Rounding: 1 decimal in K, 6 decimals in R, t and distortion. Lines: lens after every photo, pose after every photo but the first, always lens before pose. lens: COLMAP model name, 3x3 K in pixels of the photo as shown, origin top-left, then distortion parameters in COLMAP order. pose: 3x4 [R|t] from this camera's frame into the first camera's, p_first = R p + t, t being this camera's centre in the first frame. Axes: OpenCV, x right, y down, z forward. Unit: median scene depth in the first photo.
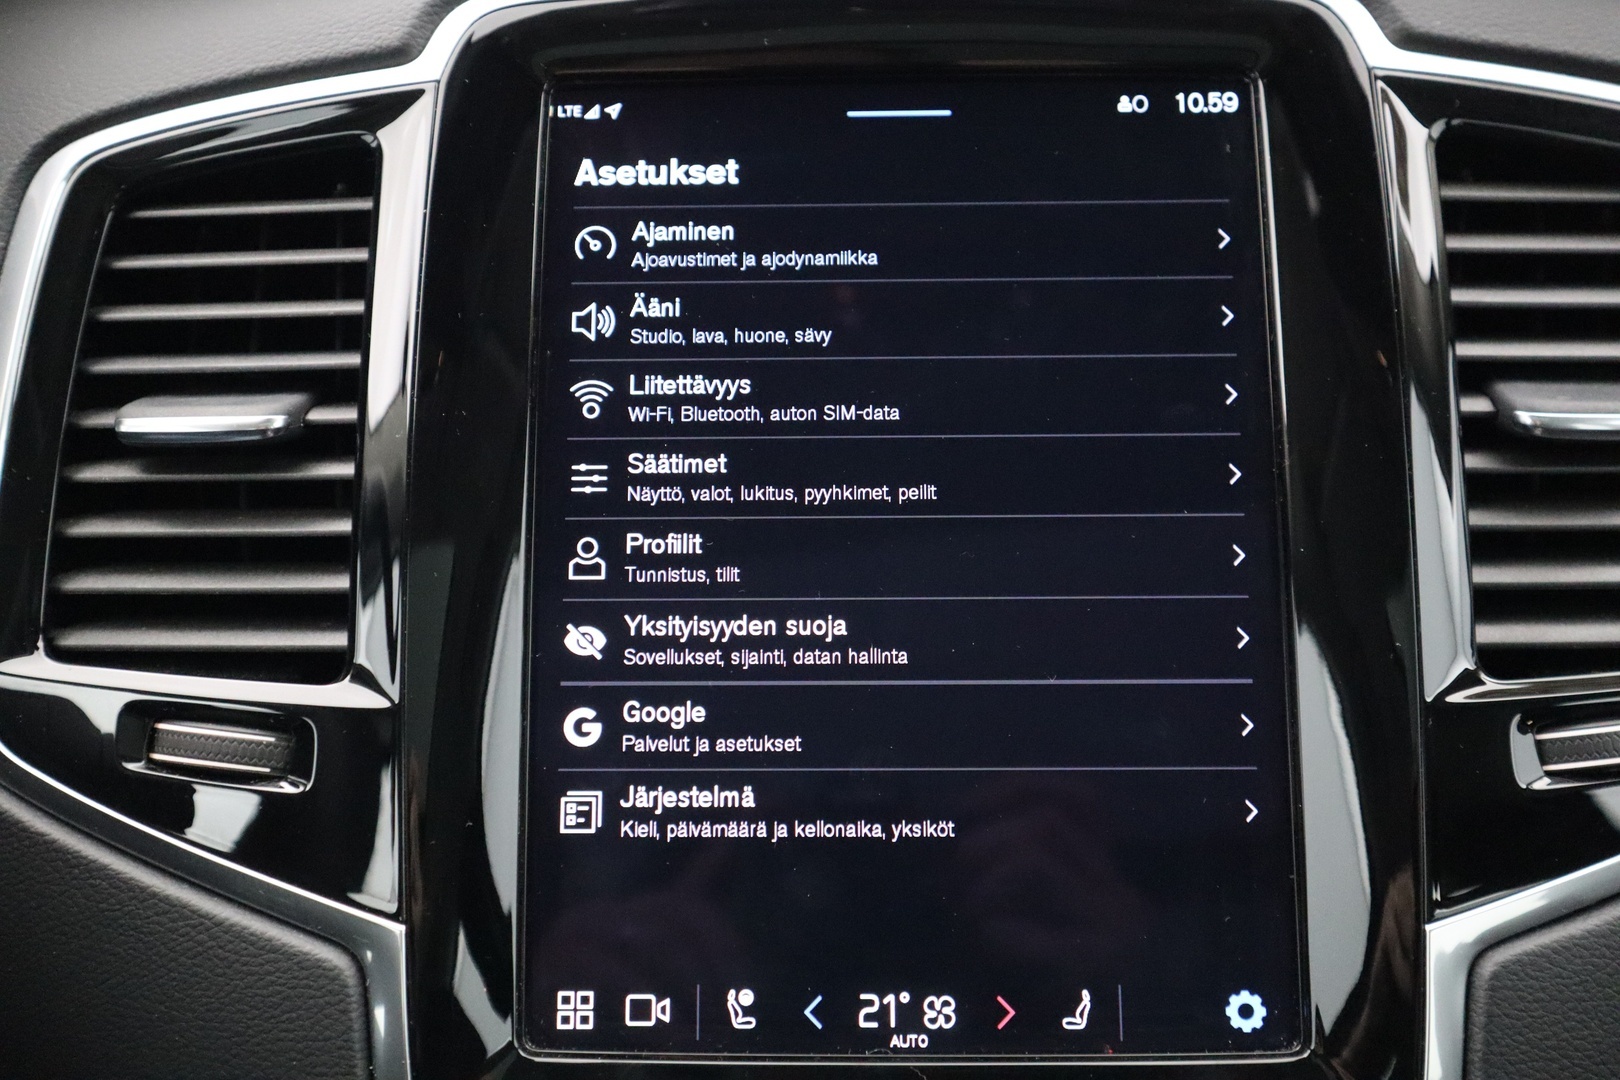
lens RADIAL K [[1692.6, 0, 815.9], [0, 1692.6, 543.3], [0, 0, 1]] dist [0.029886, 0.000000]
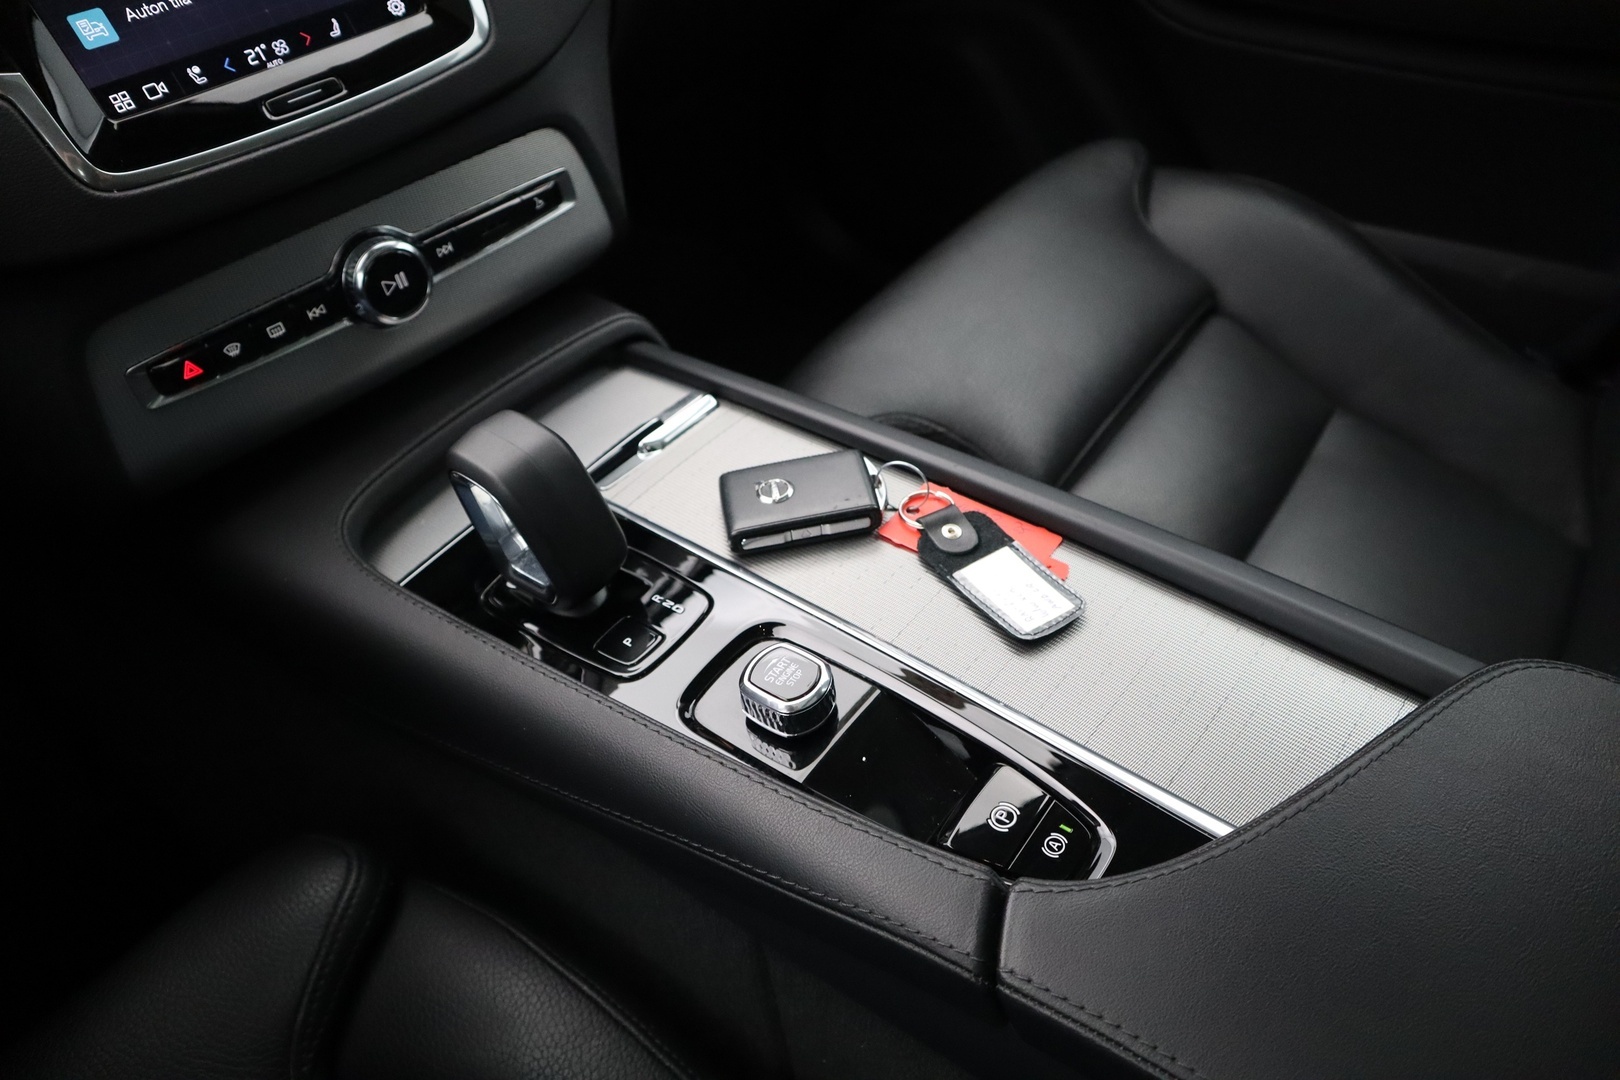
lens RADIAL K [[1130.9, 0, 819.4], [0, 1130.9, 546.2], [0, 0, 1]] dist [-0.108745, 0.060537]
pose [[0.681576, -0.525284, 0.509442, -0.512965], [0.318872, 0.839828, 0.439329, 0.411726], [-0.658616, -0.136989, 0.739905, -0.631427]]
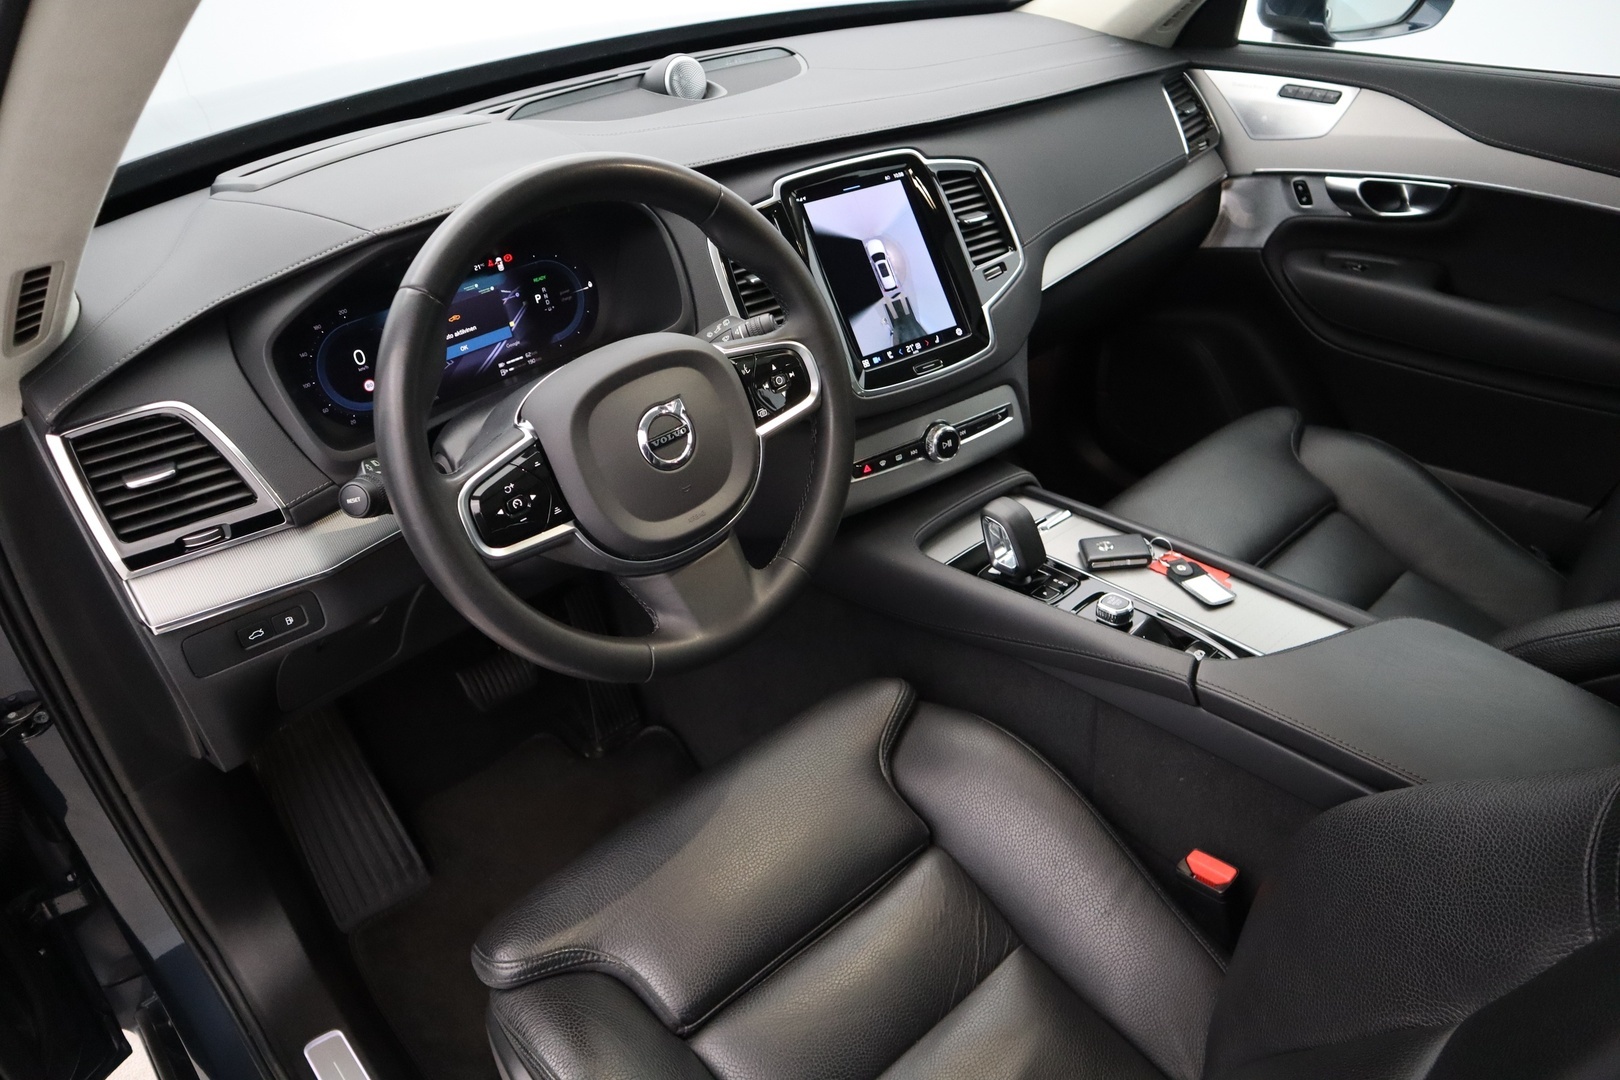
lens RADIAL K [[1130.9, 0, 815.8], [0, 1130.9, 562.9], [0, 0, 1]] dist [-0.108745, 0.060537]
pose [[0.810191, -0.352655, 0.468215, -2.130840], [0.274621, 0.934052, 0.228320, 0.001914], [-0.517855, -0.056401, 0.853607, -1.985465]]
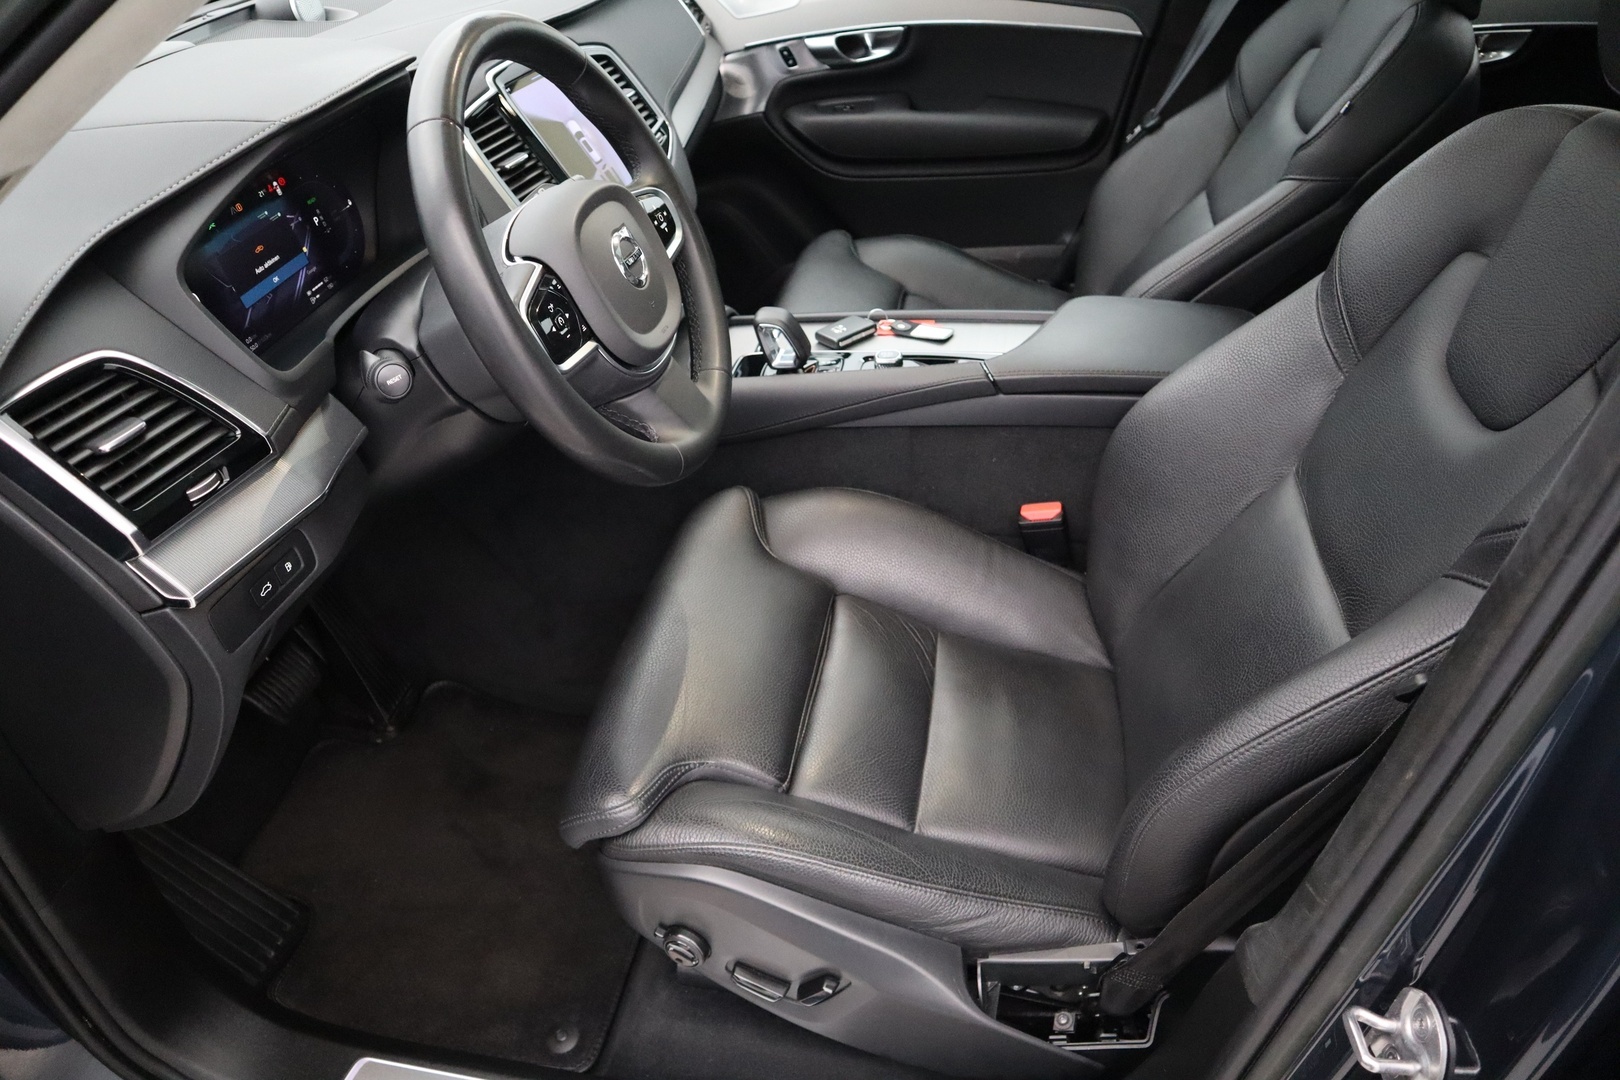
lens RADIAL K [[1130.9, 0, 813.0], [0, 1130.9, 548.7], [0, 0, 1]] dist [-0.108745, 0.060537]
pose [[0.279752, -0.562707, 0.777882, -3.535332], [0.424981, 0.799109, 0.425225, -0.185519], [-0.860889, 0.211627, 0.462692, -1.161676]]
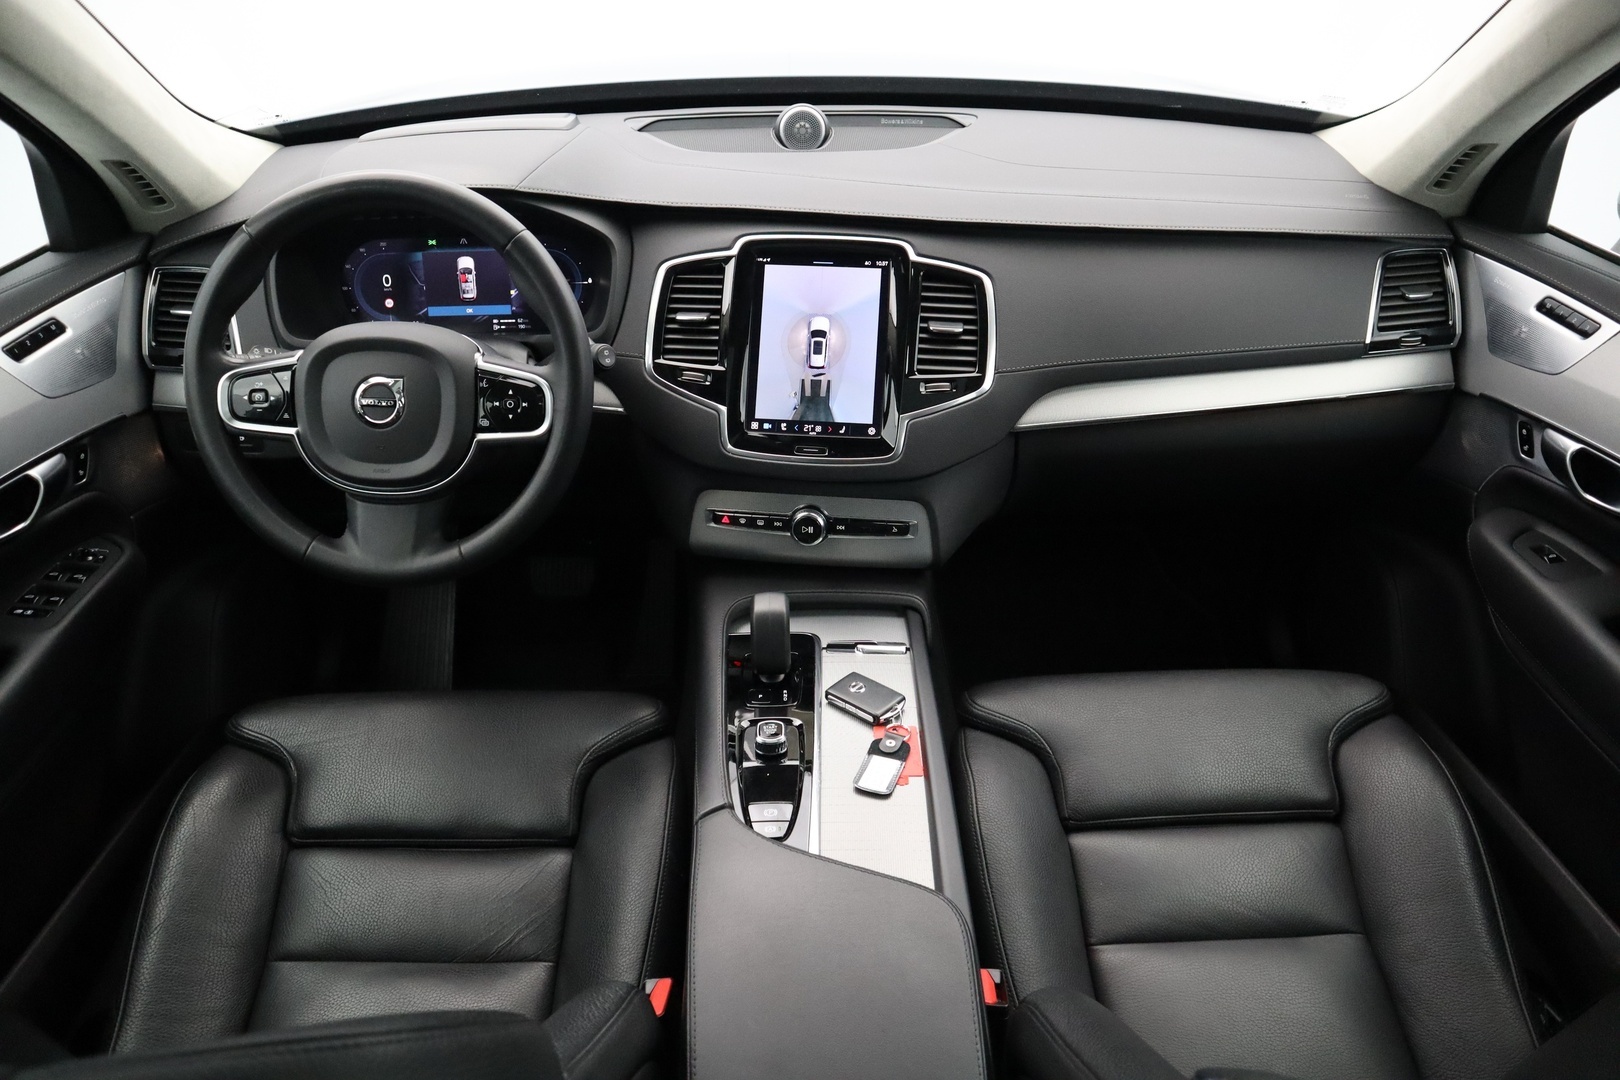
lens RADIAL K [[1130.9, 0, 806.0], [0, 1130.9, 536.2], [0, 0, 1]] dist [-0.108745, 0.060537]
pose [[0.995389, 0.059567, -0.075181, 0.325439], [-0.048011, 0.987953, 0.147116, 0.074376], [0.083038, -0.142828, 0.986258, -2.685024]]
